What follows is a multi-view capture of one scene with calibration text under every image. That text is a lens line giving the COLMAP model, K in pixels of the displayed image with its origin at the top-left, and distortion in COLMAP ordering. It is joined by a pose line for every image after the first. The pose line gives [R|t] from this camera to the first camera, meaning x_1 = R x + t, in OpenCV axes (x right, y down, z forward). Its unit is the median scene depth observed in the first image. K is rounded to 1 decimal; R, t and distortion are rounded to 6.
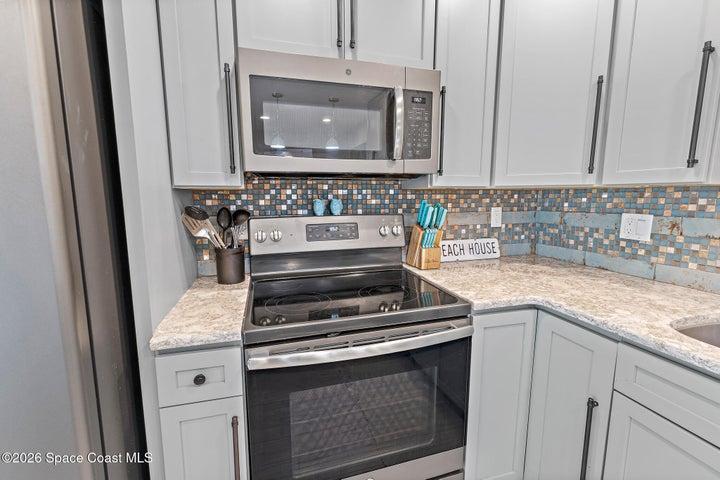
lens RADIAL K [[308.9, 0, 357.8], [0, 308.9, 238.1], [0, 0, 1]] dist [0.003738, -0.000129]
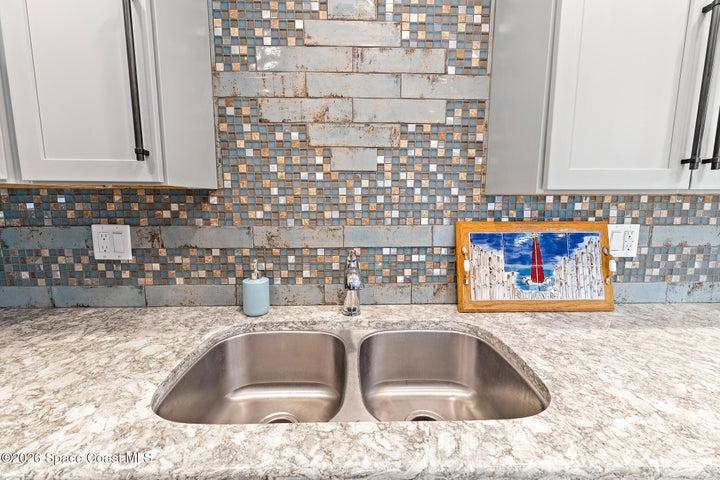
lens RADIAL K [[308.9, 0, 357.8], [0, 308.9, 238.1], [0, 0, 1]] dist [0.003738, -0.000129]
pose [[0.255373, -0.120242, 0.959337, 0.347677], [0.128430, 0.987662, 0.089605, -0.037486], [-0.958275, 0.100325, 0.267665, 0.248349]]
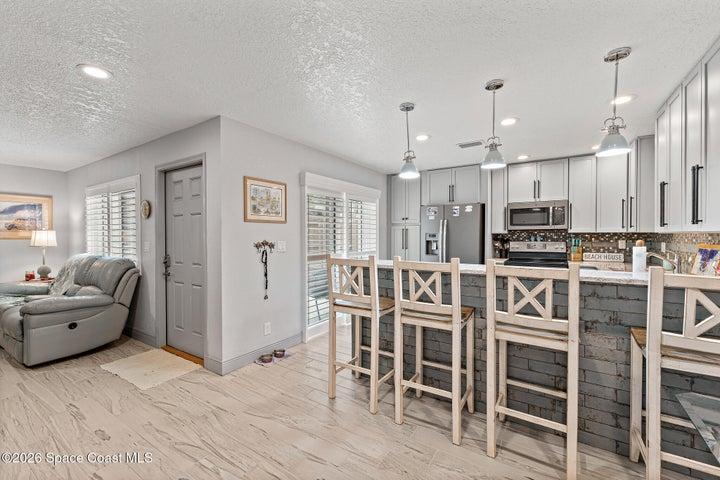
lens RADIAL K [[302.8, 0, 357.1], [0, 302.8, 238.7], [0, 0, 1]] dist [0.001517, -0.000148]
pose [[0.647603, 0.009566, -0.761918, 1.191523], [-0.103958, 0.991681, -0.075910, 0.358460], [0.754853, 0.128367, 0.643209, -2.630405]]
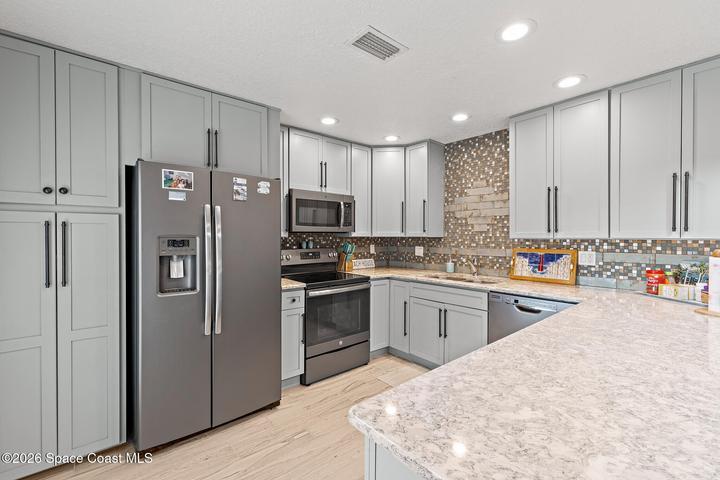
lens RADIAL K [[308.9, 0, 357.8], [0, 308.9, 238.1], [0, 0, 1]] dist [0.003738, -0.000129]
pose [[0.914981, 0.001579, 0.403494, -0.729767], [0.052020, 0.991185, -0.121843, 0.158816], [-0.400129, 0.132474, 0.906834, -1.318254]]
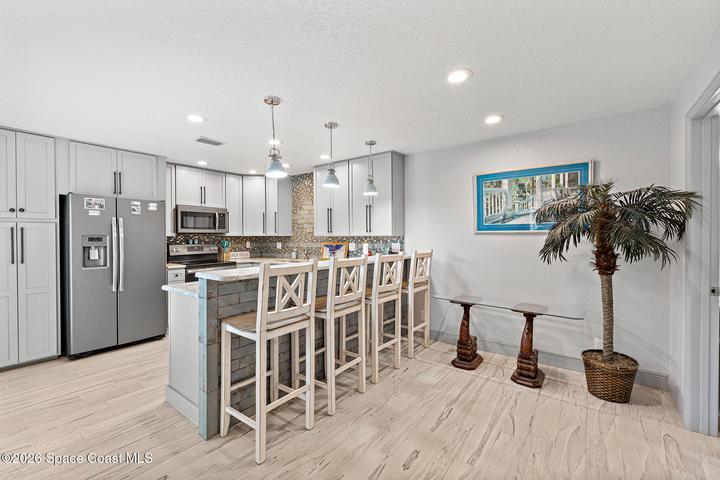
lens RADIAL K [[302.8, 0, 357.1], [0, 302.8, 238.7], [0, 0, 1]] dist [0.001517, -0.000148]
pose [[0.807320, -0.003778, 0.590102, -0.647012], [0.083167, 0.990727, -0.107438, 0.395594], [-0.584224, 0.135814, 0.800148, -2.873155]]
